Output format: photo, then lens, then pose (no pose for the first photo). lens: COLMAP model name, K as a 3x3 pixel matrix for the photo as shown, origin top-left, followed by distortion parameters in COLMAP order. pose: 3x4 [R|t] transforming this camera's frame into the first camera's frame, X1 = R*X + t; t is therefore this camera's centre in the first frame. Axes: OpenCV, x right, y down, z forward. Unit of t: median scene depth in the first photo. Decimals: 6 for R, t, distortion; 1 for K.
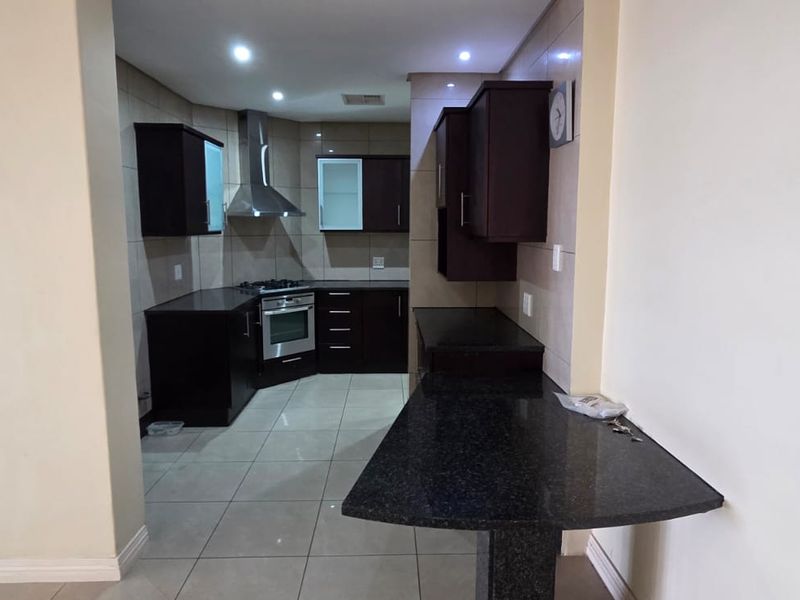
lens RADIAL K [[532.6, 0, 403.0], [0, 532.6, 292.3], [0, 0, 1]] dist [0.015955, -0.027240]
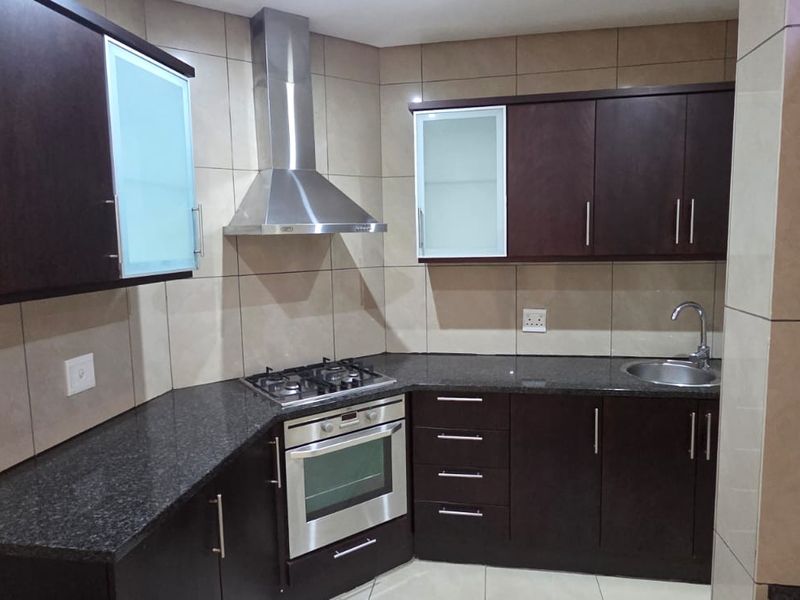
lens RADIAL K [[532.6, 0, 403.0], [0, 532.6, 292.3], [0, 0, 1]] dist [0.015955, -0.027240]
pose [[0.980932, -0.002718, -0.194333, -0.075752], [-0.001585, 0.999757, -0.021985, -0.076734], [0.194345, 0.021874, 0.980689, 0.528750]]
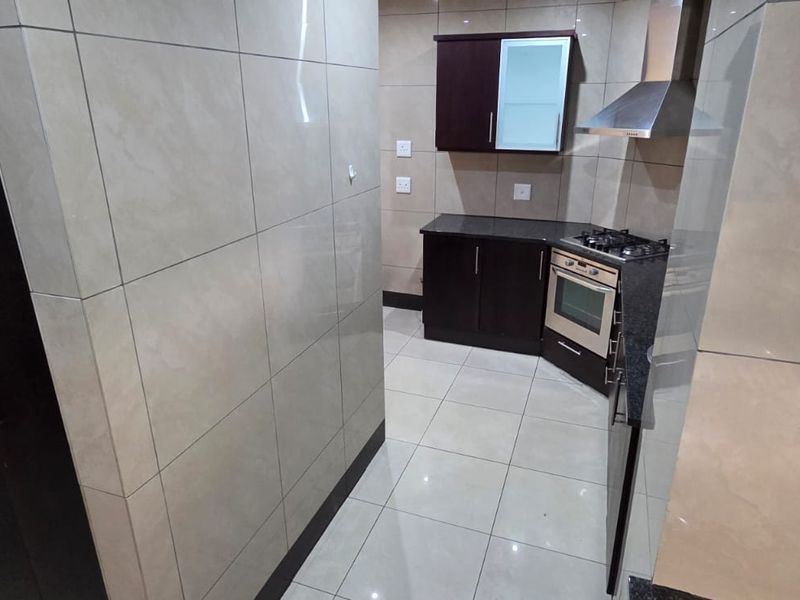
lens RADIAL K [[594.6, 0, 400.0], [0, 594.6, 300.0], [0, 0, 1]] dist [0.064577, -0.165624]
pose [[-0.381563, 0.301409, -0.873821, 0.513531], [-0.117074, 0.921971, 0.369139, -0.184007], [0.916899, 0.243152, -0.316503, 0.977323]]
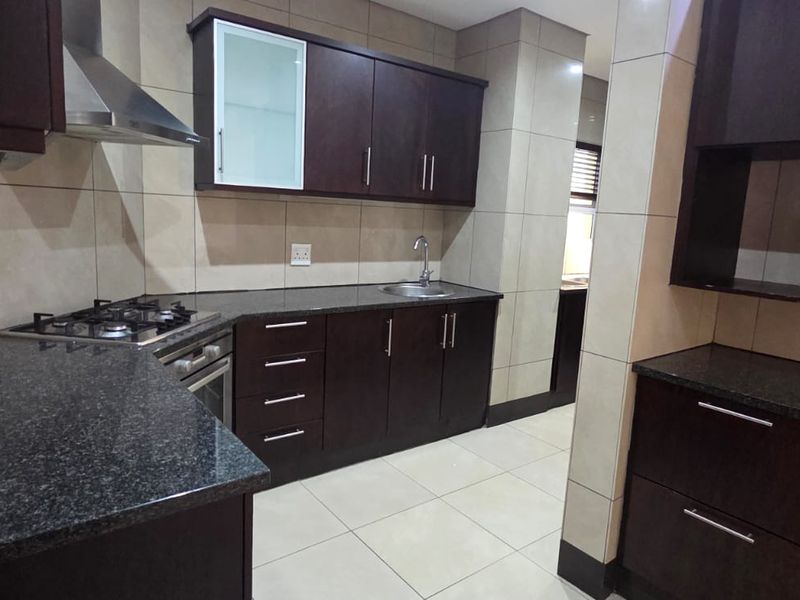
lens RADIAL K [[532.6, 0, 403.0], [0, 532.6, 292.3], [0, 0, 1]] dist [0.015955, -0.027240]
pose [[0.811288, -0.049075, 0.582583, -0.299751], [0.027568, 0.998574, 0.045726, -0.042829], [-0.583996, -0.021036, 0.811484, 0.550083]]
